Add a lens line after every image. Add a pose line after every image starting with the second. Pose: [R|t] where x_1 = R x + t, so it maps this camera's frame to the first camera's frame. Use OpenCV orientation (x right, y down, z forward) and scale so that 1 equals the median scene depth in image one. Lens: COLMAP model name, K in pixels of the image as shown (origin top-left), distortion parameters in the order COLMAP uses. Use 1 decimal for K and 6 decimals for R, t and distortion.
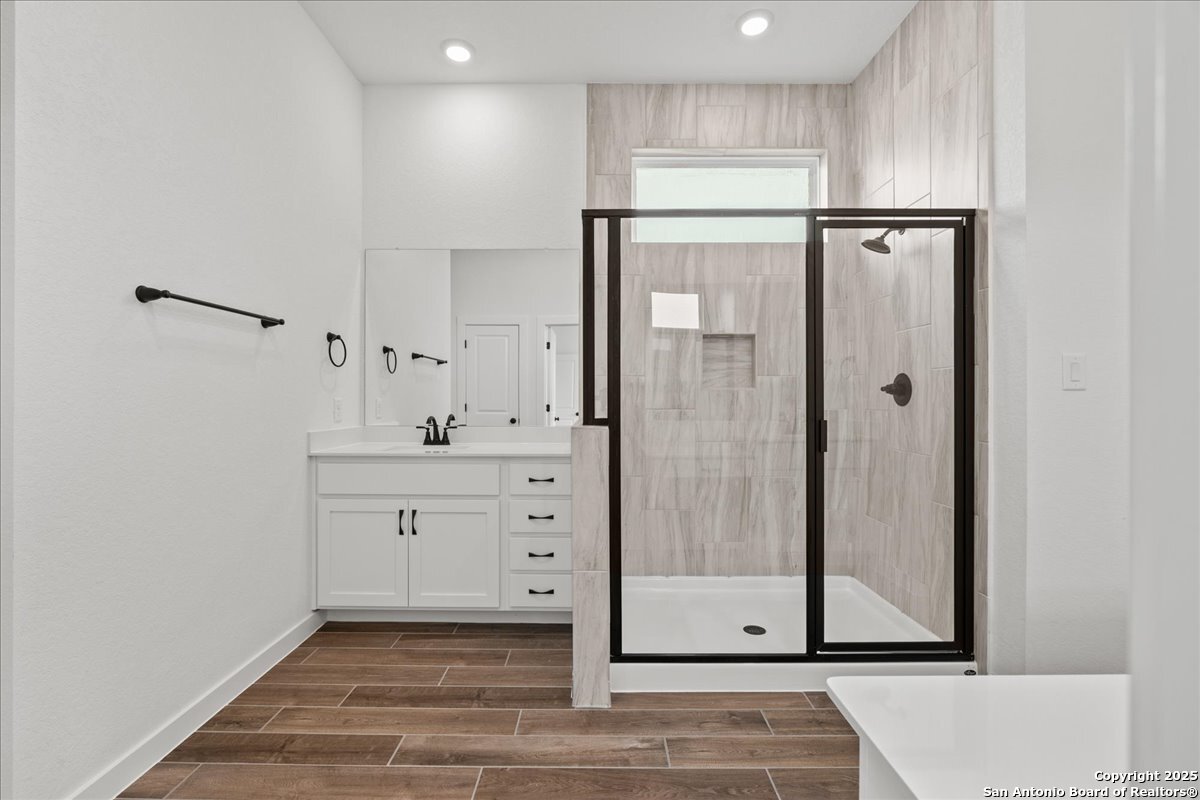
lens RADIAL K [[522.1, 0, 594.3], [0, 522.1, 397.7], [0, 0, 1]] dist [-0.012206, 0.001690]
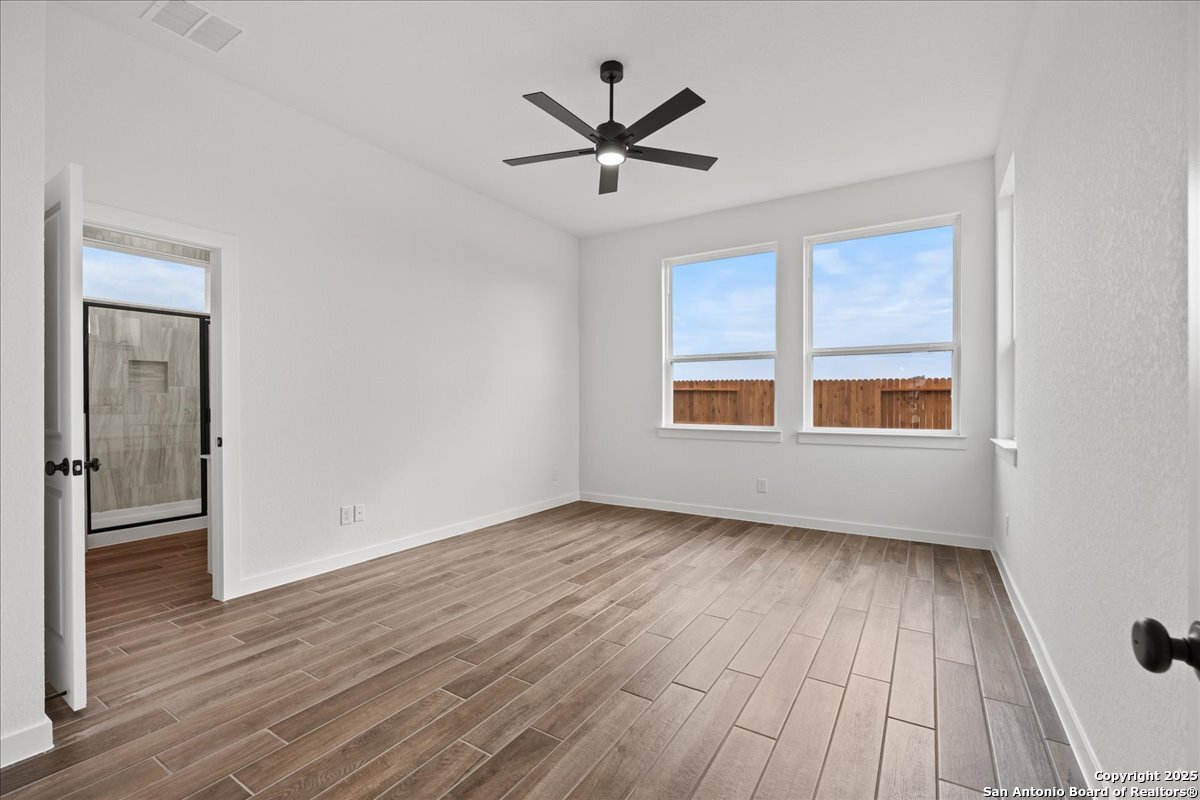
lens RADIAL K [[522.1, 0, 592.5], [0, 522.1, 404.6], [0, 0, 1]] dist [-0.012206, 0.001690]
pose [[0.538423, -0.003103, 0.842669, -0.379805], [0.003918, 0.999992, 0.001179, 0.021966], [-0.842666, 0.002667, 0.538430, -1.103648]]
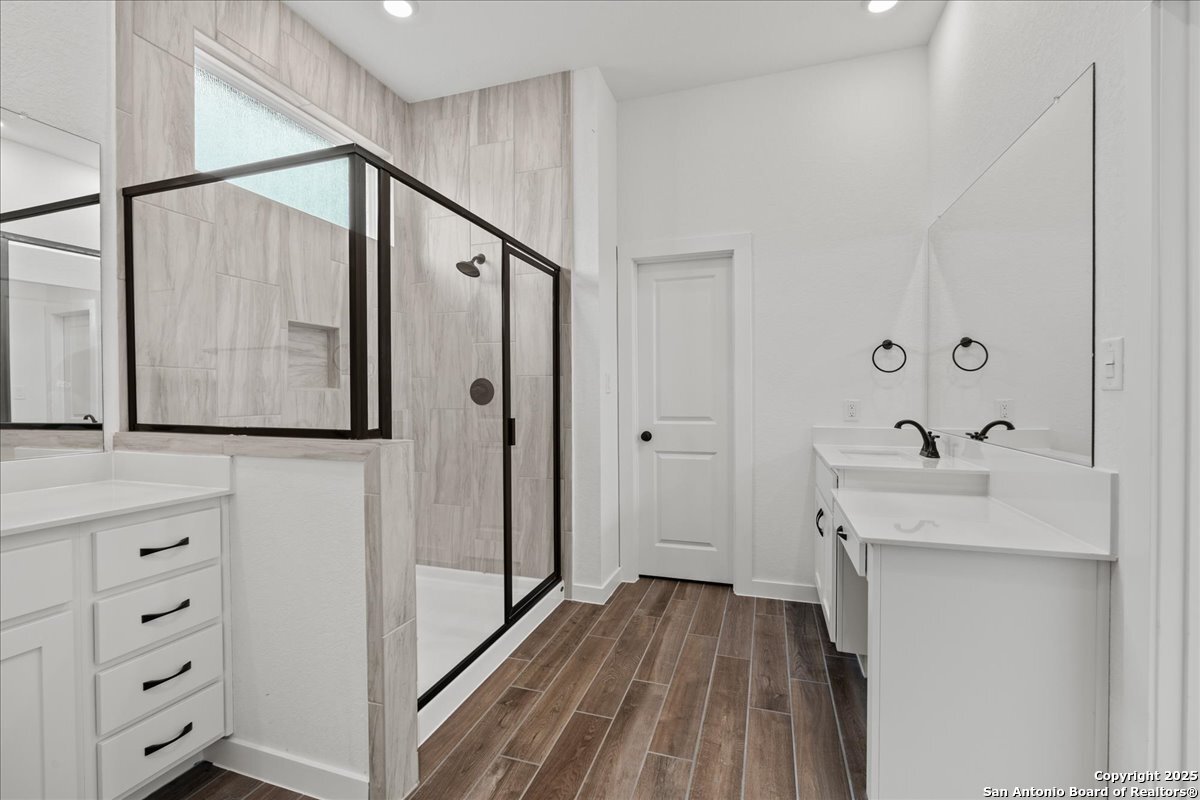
lens RADIAL K [[522.1, 0, 600.1], [0, 522.1, 398.6], [0, 0, 1]] dist [-0.012206, 0.001690]
pose [[0.299676, -0.008873, 0.954000, -0.417121], [0.005281, 0.999957, 0.007641, -0.005830], [-0.954026, 0.002748, 0.299710, 0.311119]]
